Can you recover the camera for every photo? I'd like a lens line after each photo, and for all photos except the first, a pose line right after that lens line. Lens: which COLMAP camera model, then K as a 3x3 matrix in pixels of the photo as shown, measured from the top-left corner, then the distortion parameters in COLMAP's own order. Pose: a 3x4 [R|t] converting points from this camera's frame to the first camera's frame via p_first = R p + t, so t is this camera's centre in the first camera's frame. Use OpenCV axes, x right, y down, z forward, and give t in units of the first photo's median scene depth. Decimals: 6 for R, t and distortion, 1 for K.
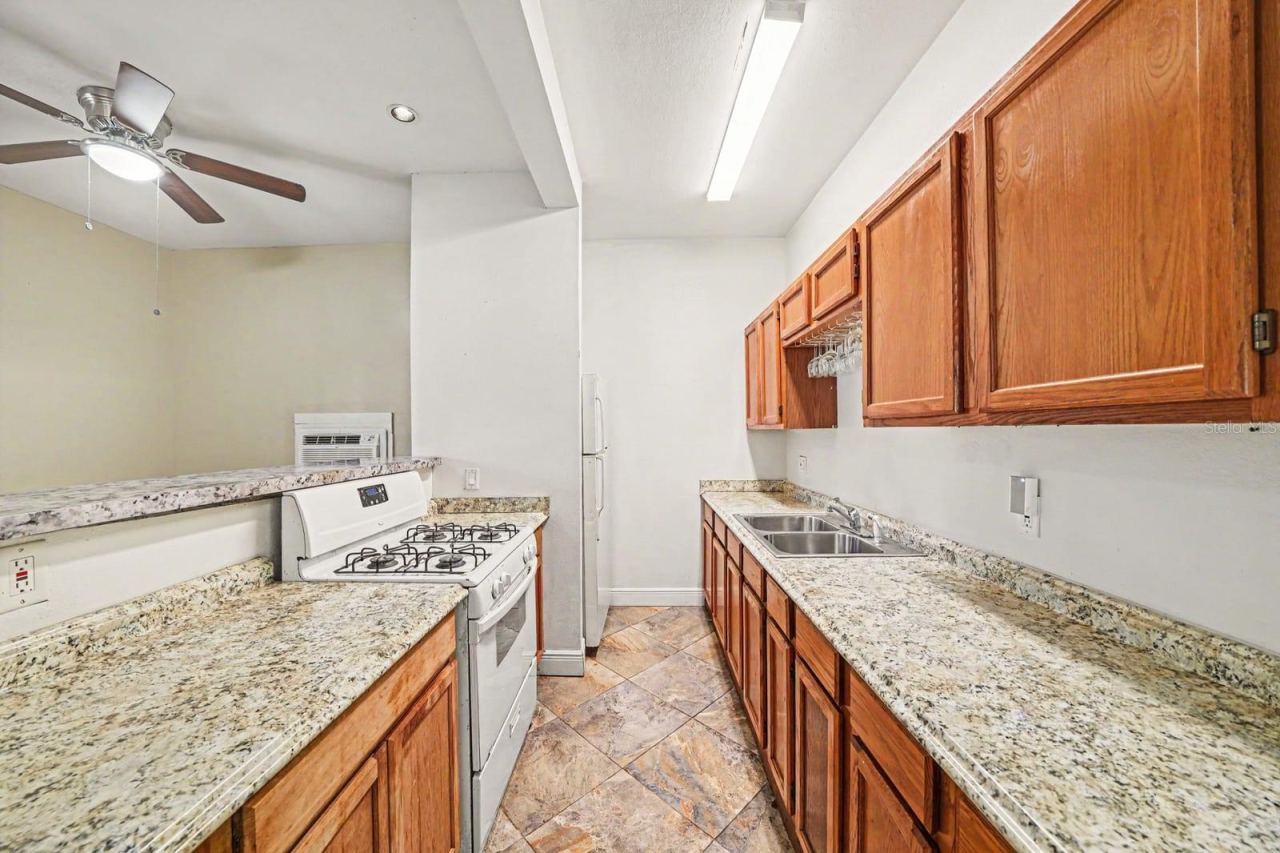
lens RADIAL K [[448.3, 0, 630.3], [0, 448.3, 428.4], [0, 0, 1]] dist [-0.000999, 0.000135]
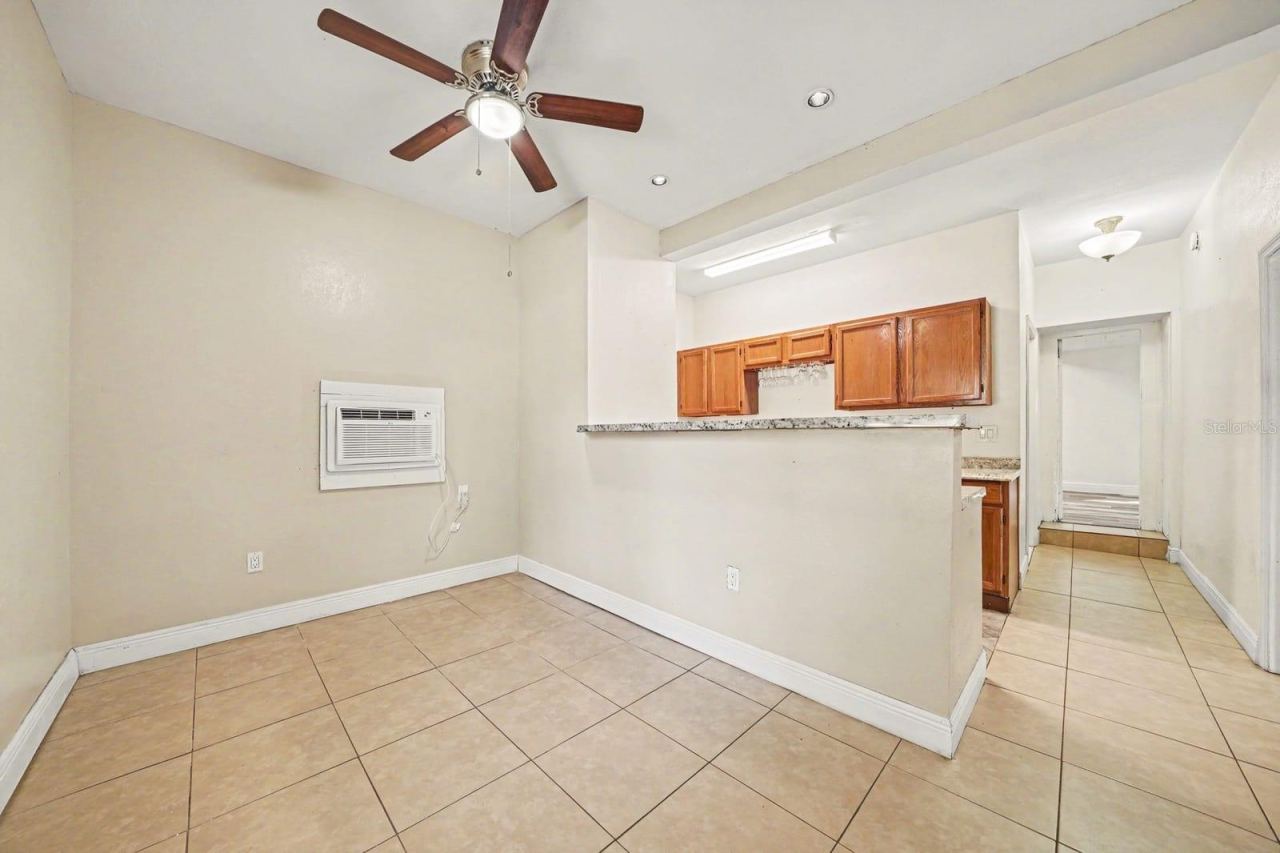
lens RADIAL K [[448.3, 0, 630.3], [0, 448.3, 428.4], [0, 0, 1]] dist [-0.000999, 0.000135]
pose [[0.706517, 0.015167, 0.707534, -1.017078], [-0.003405, 0.999832, -0.018033, 0.072107], [-0.707688, 0.010331, 0.706449, 0.040194]]
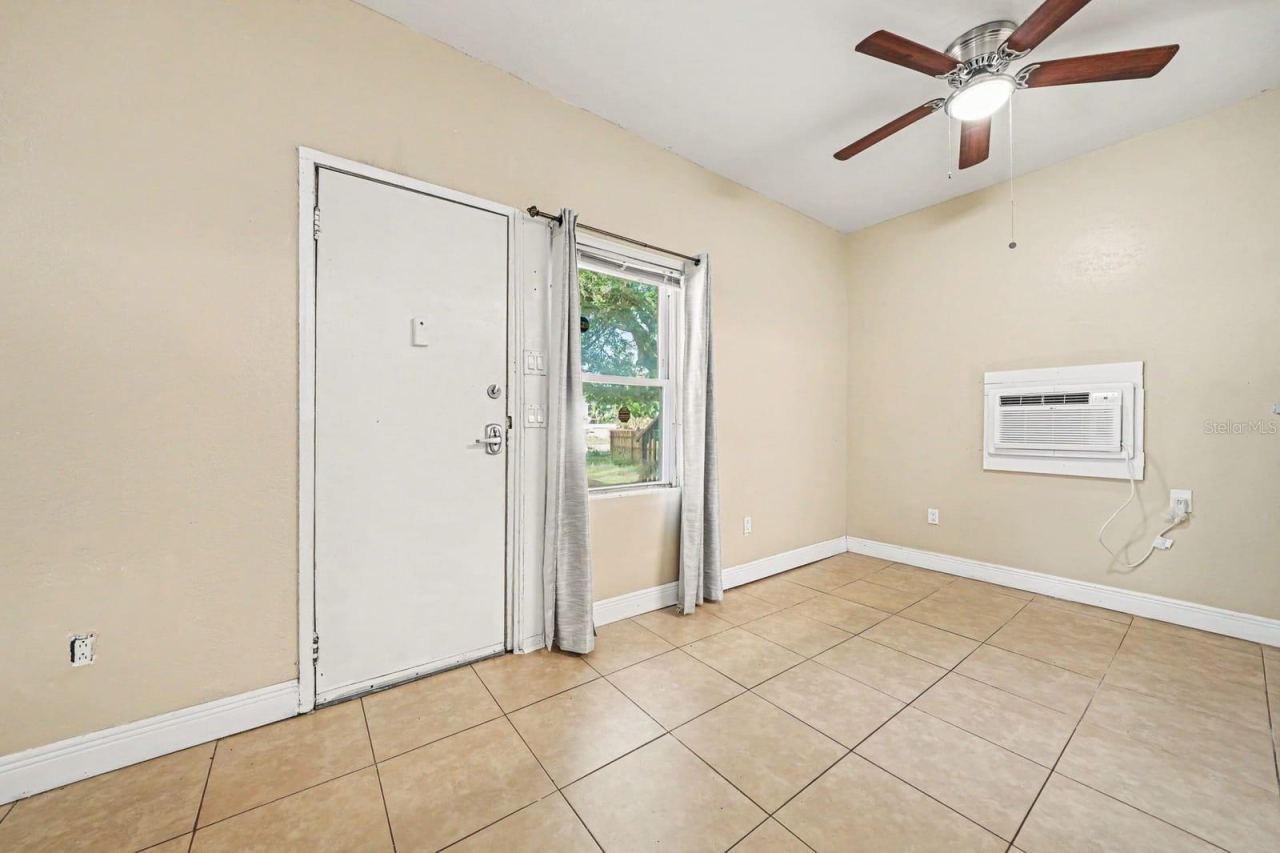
lens RADIAL K [[448.3, 0, 630.3], [0, 448.3, 428.4], [0, 0, 1]] dist [-0.000999, 0.000135]
pose [[0.625973, 0.014376, -0.779712, -0.534136], [-0.002982, 0.999867, 0.016042, 0.074235], [0.779839, -0.007717, 0.625933, -0.147896]]
